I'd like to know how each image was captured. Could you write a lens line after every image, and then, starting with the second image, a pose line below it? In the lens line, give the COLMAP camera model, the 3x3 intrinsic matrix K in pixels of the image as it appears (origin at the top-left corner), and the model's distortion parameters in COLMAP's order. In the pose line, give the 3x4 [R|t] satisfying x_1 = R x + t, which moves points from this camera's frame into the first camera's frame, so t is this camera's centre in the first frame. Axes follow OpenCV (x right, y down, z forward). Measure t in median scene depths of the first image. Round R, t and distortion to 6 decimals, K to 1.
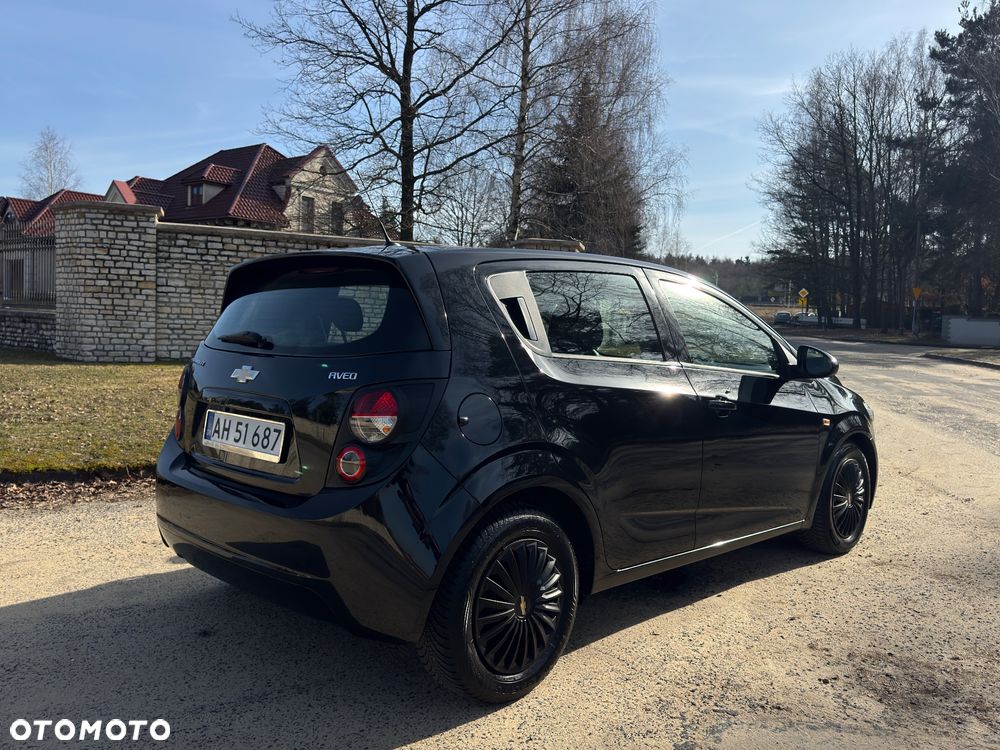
lens RADIAL K [[834.6, 0, 488.3], [0, 834.6, 385.2], [0, 0, 1]] dist [0.122789, -0.217044]
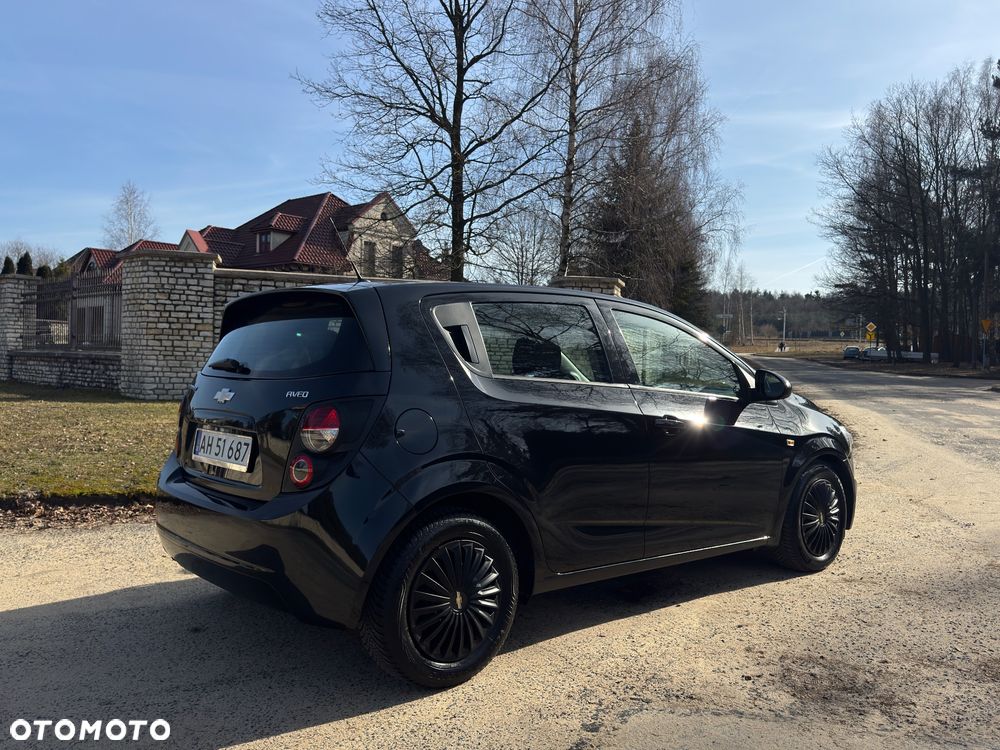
lens RADIAL K [[834.6, 0, 488.3], [0, 834.6, 385.2], [0, 0, 1]] dist [0.122789, -0.217044]
pose [[0.996918, -0.009152, -0.077911, 0.033525], [0.005511, 0.998888, -0.046825, 0.005977], [0.078253, 0.046252, 0.995860, -0.023389]]
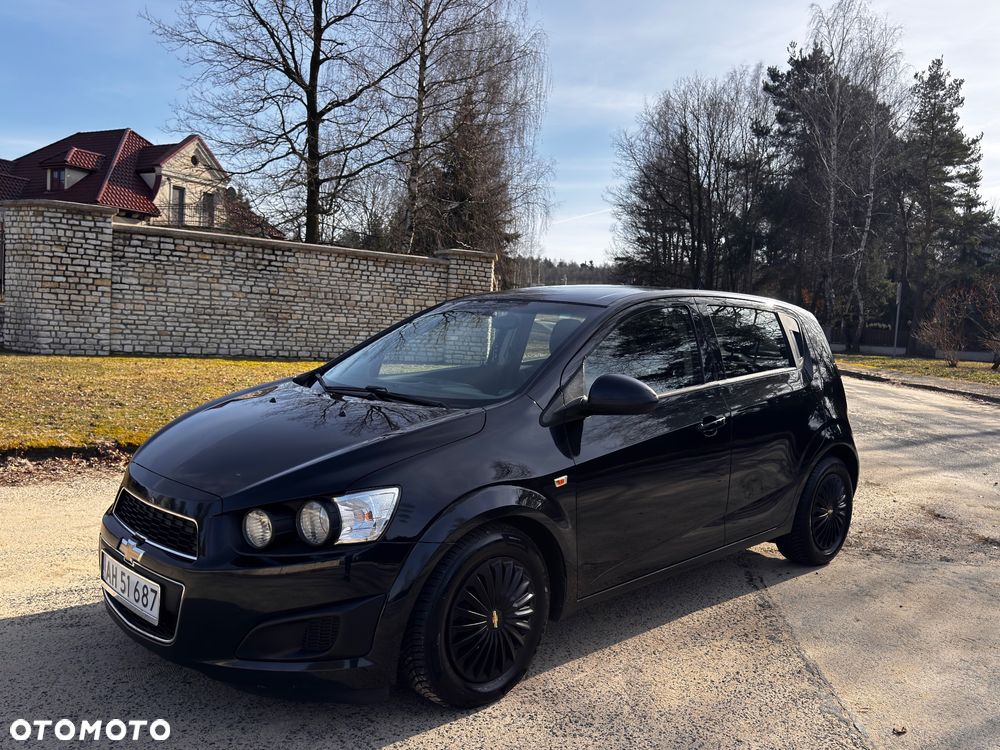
lens RADIAL K [[842.3, 0, 497.2], [0, 842.3, 406.4], [0, 0, 1]] dist [0.055580, -0.070970]
pose [[0.981407, 0.002773, 0.191920, -0.121465], [-0.008179, 0.999592, 0.027384, 0.003347], [-0.191766, -0.028445, 0.981028, -0.135310]]
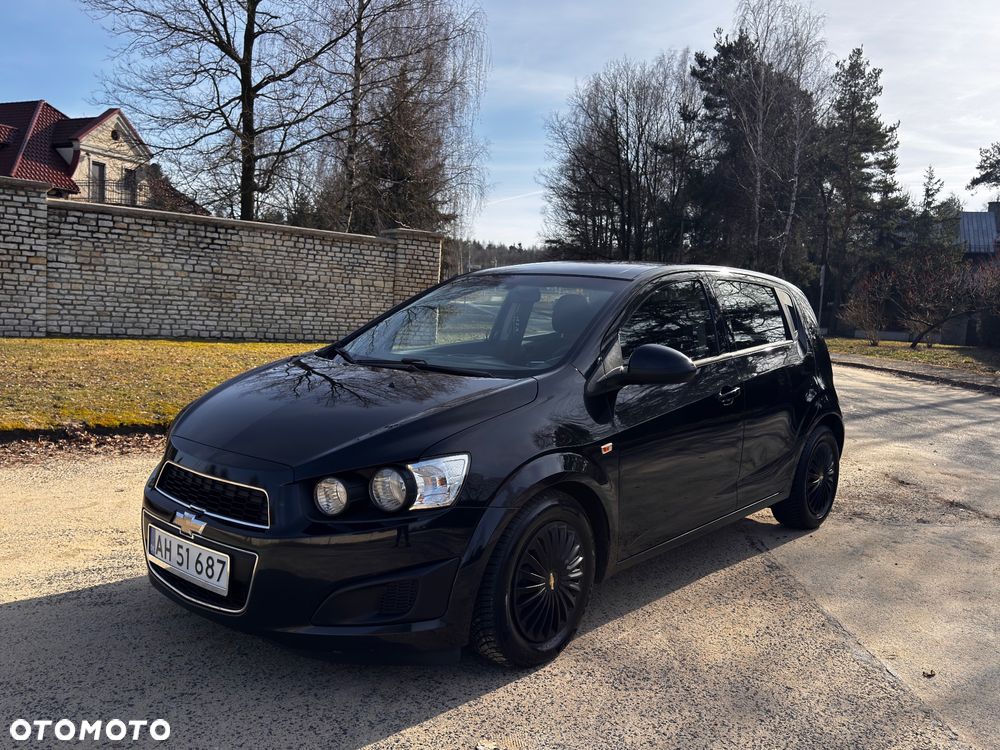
lens RADIAL K [[842.3, 0, 497.2], [0, 842.3, 406.4], [0, 0, 1]] dist [0.055580, -0.070970]
pose [[0.961515, -0.011893, 0.274494, -0.153750], [-0.001207, 0.998870, 0.047506, 0.006833], [-0.274748, -0.046009, 0.960415, -0.132745]]
